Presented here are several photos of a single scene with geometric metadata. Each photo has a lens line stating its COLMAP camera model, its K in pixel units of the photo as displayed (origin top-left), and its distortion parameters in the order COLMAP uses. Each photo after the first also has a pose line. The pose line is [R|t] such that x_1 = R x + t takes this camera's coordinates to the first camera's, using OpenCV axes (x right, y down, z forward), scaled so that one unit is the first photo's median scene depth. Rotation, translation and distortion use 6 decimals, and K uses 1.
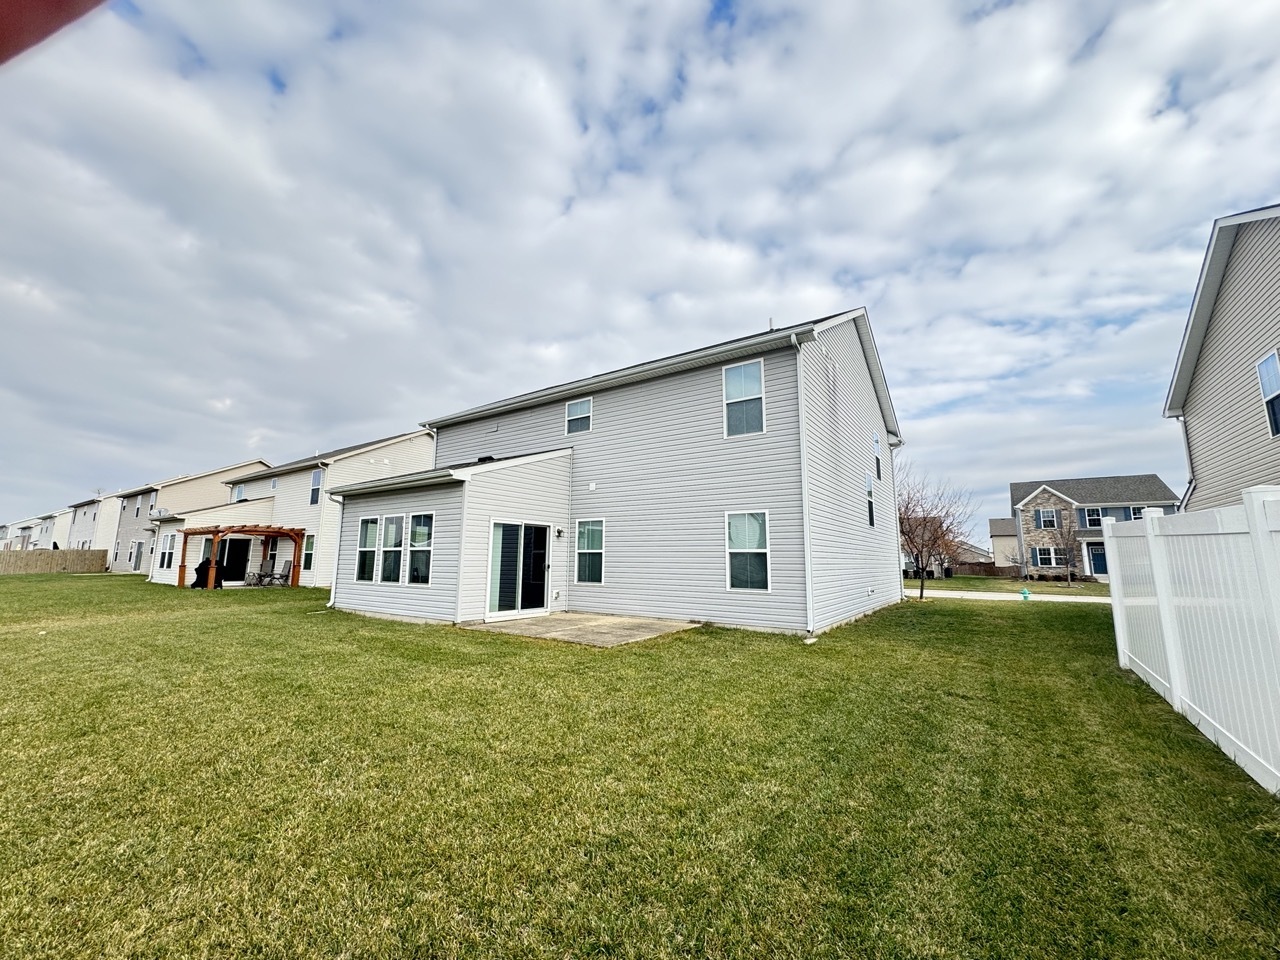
lens RADIAL K [[509.9, 0, 637.4], [0, 509.9, 479.6], [0, 0, 1]] dist [-0.001868, 0.000588]
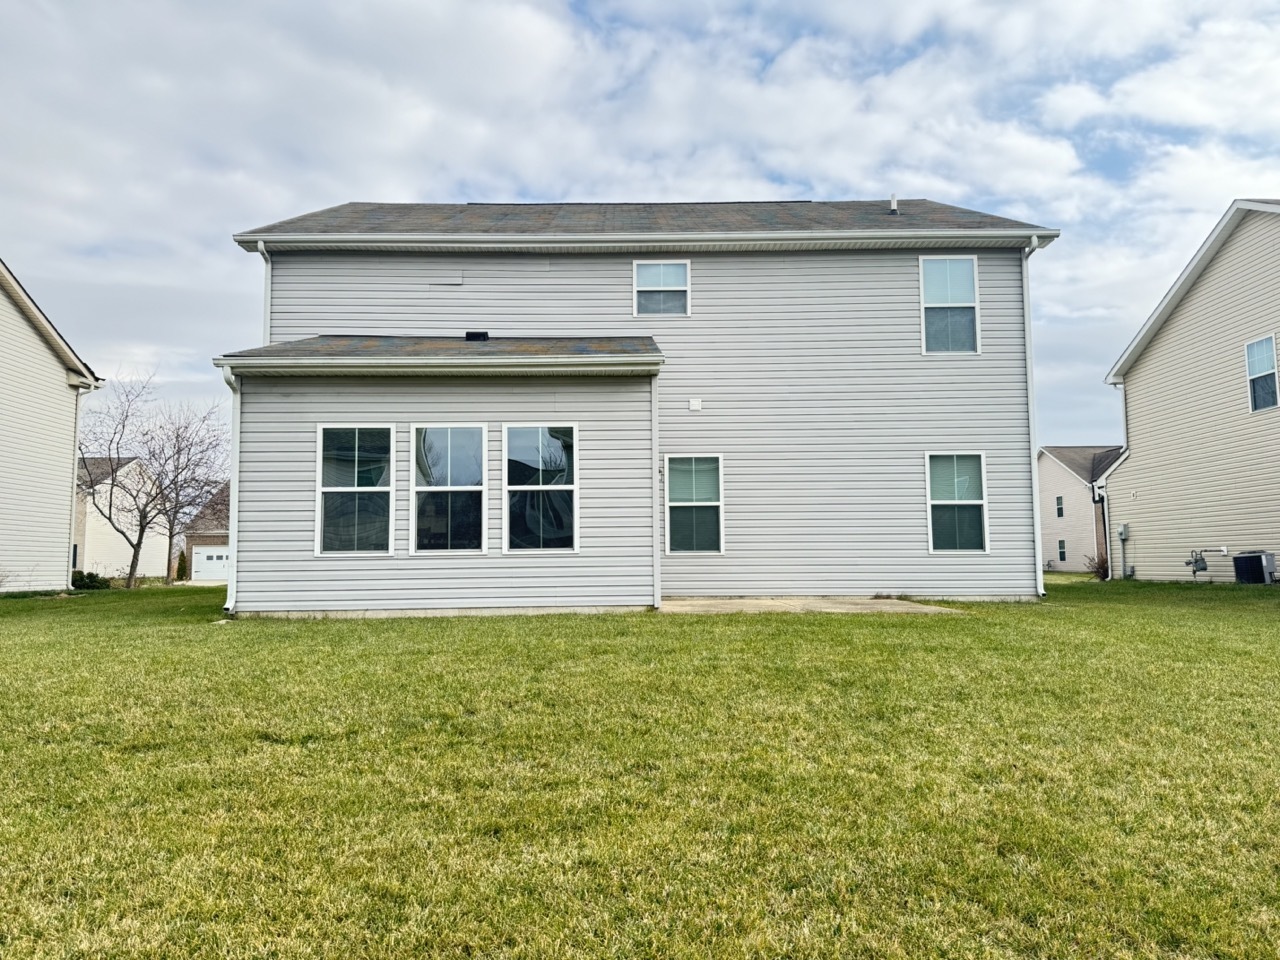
lens RADIAL K [[904.8, 0, 650.8], [0, 904.8, 476.3], [0, 0, 1]] dist [0.048509, -0.060276]
pose [[0.819213, 0.043284, 0.571854, -0.904733], [-0.076060, 0.996539, 0.033530, 0.083091], [-0.568424, -0.070964, 0.819670, 0.120835]]
